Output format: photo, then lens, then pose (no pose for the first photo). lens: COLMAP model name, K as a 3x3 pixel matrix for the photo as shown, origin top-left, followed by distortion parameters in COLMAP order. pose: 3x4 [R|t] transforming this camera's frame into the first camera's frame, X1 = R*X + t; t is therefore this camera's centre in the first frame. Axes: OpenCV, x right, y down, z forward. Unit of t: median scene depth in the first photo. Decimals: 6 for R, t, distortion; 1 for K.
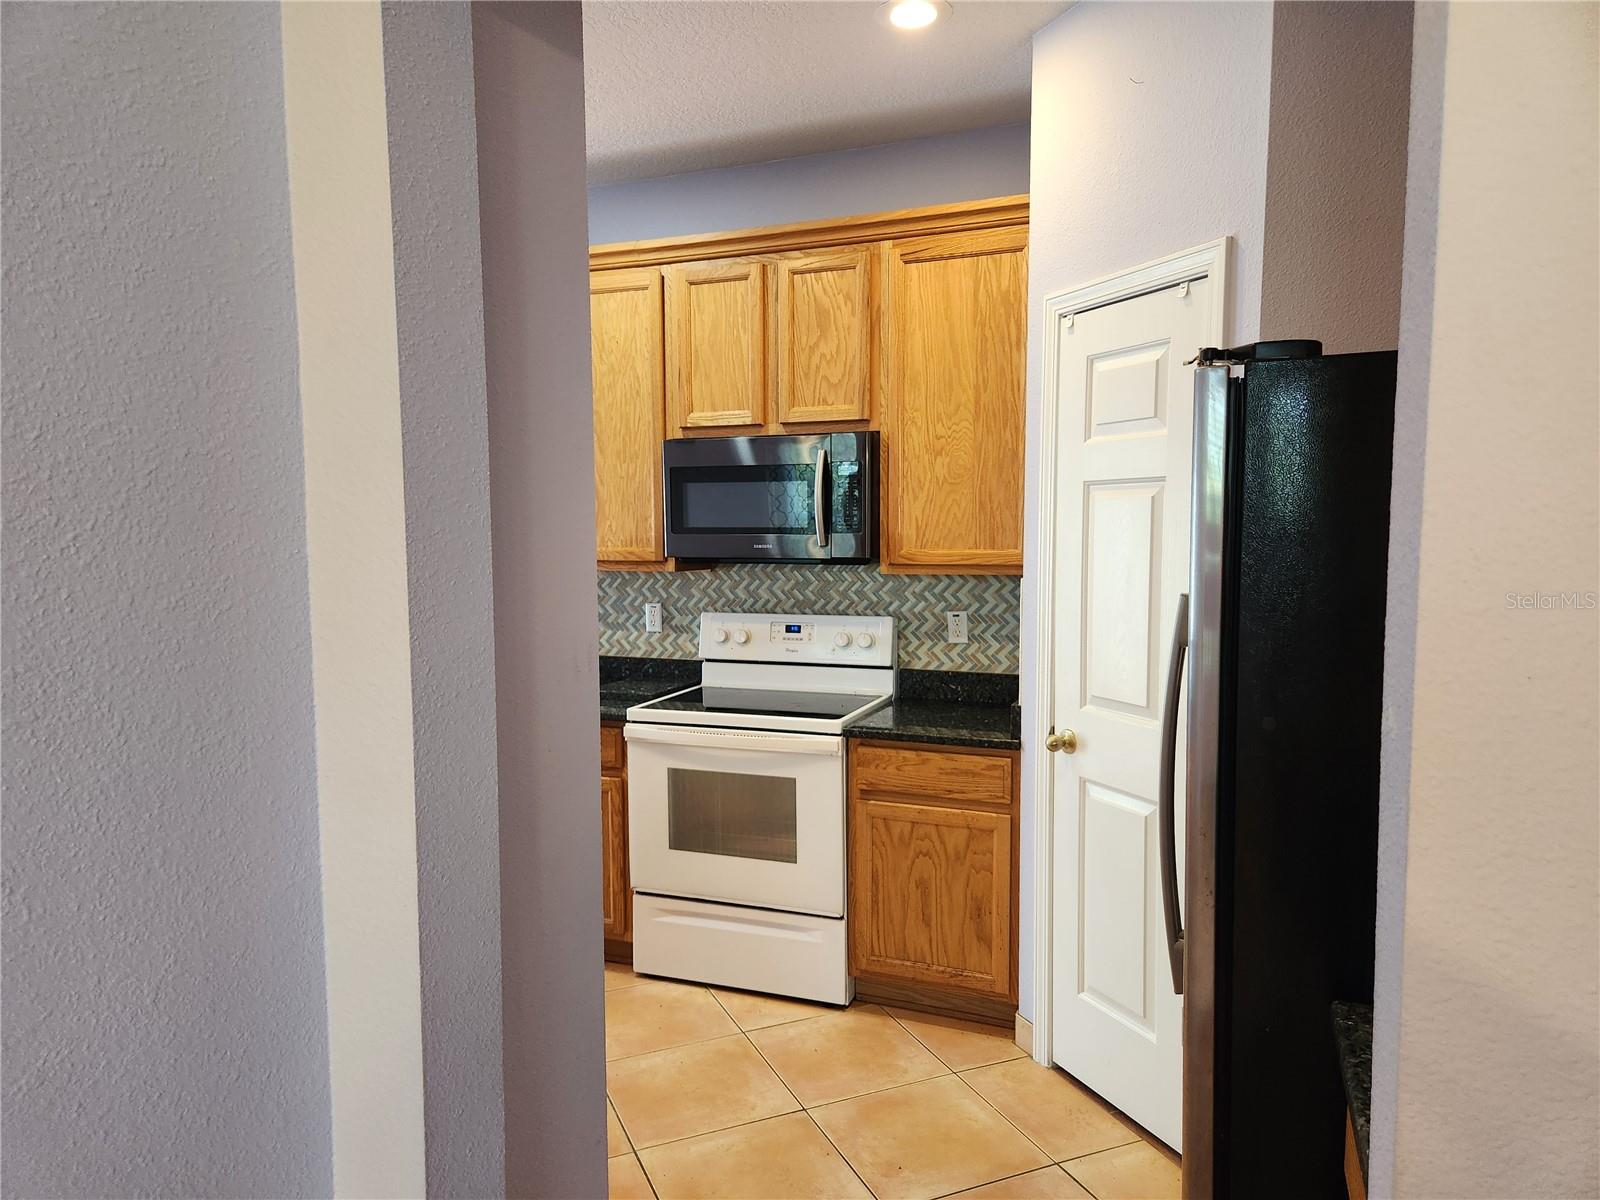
lens RADIAL K [[1080.1, 0, 794.8], [0, 1080.1, 609.3], [0, 0, 1]] dist [0.073269, -0.055810]
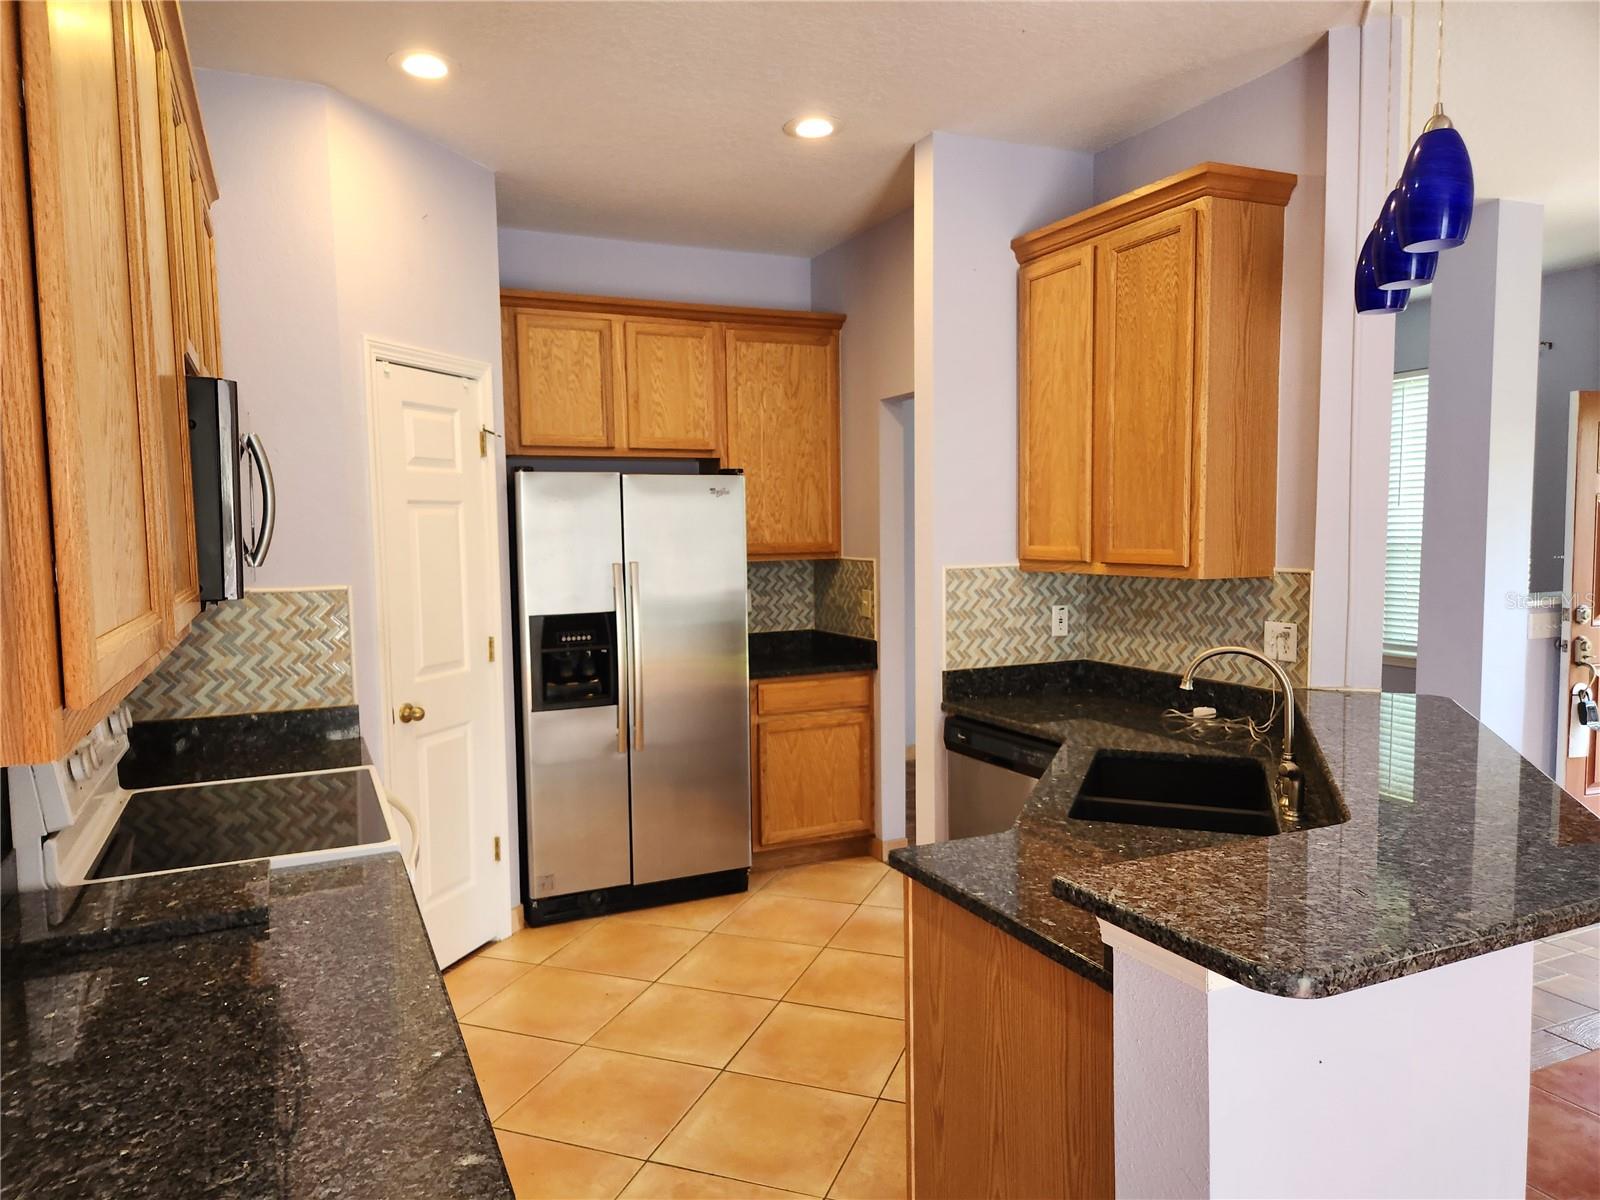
lens RADIAL K [[1080.1, 0, 788.4], [0, 1080.1, 602.5], [0, 0, 1]] dist [0.073269, -0.055810]
pose [[-0.727198, -0.032428, 0.685661, -0.701843], [0.075932, 0.988953, 0.127304, -0.096841], [-0.682215, 0.144639, -0.716702, 1.232338]]
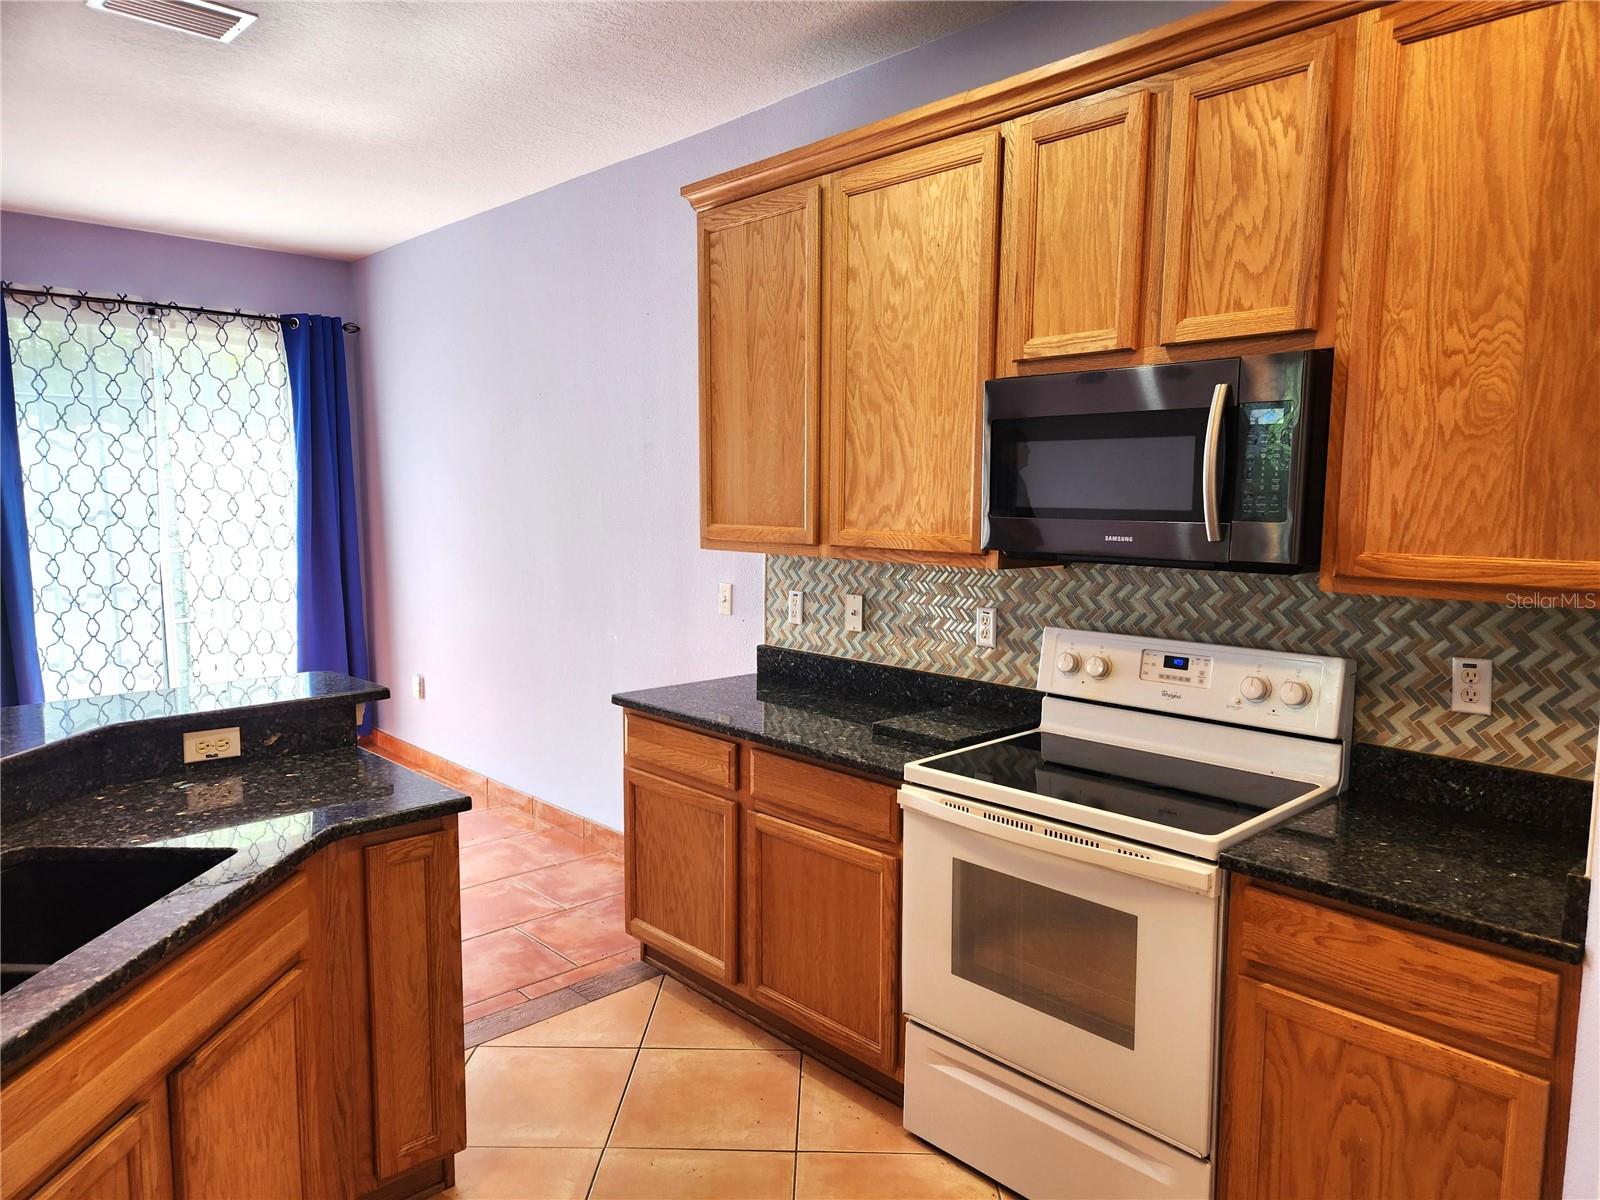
lens RADIAL K [[1080.1, 0, 793.8], [0, 1080.1, 614.8], [0, 0, 1]] dist [0.073269, -0.055810]
pose [[0.906001, 0.058622, -0.419195, 0.068346], [-0.042203, 0.997939, 0.048344, -0.035524], [0.421165, -0.026109, 0.906608, 0.319796]]
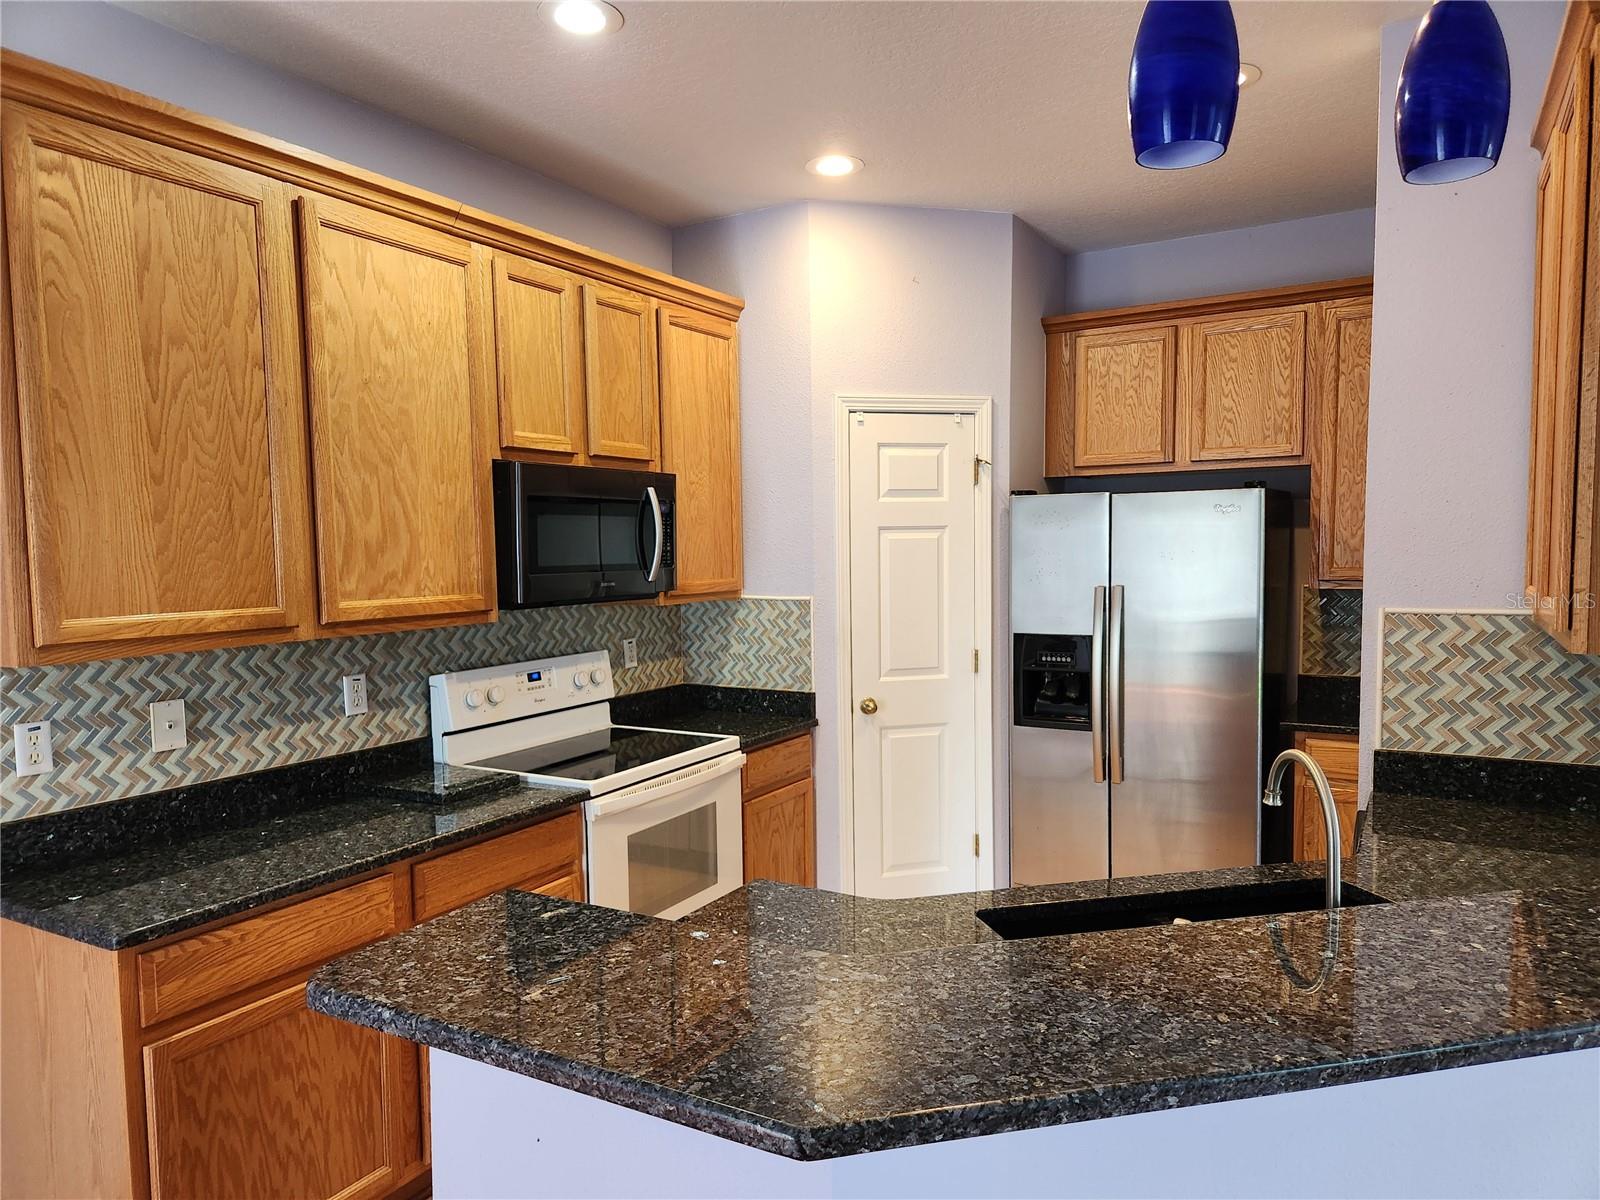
lens RADIAL K [[1080.1, 0, 784.5], [0, 1080.1, 607.9], [0, 0, 1]] dist [0.073269, -0.055810]
pose [[0.149853, -0.055677, 0.987139, -0.925757], [0.094106, 0.994684, 0.041817, -0.061648], [-0.984220, 0.086629, 0.154296, 0.691862]]
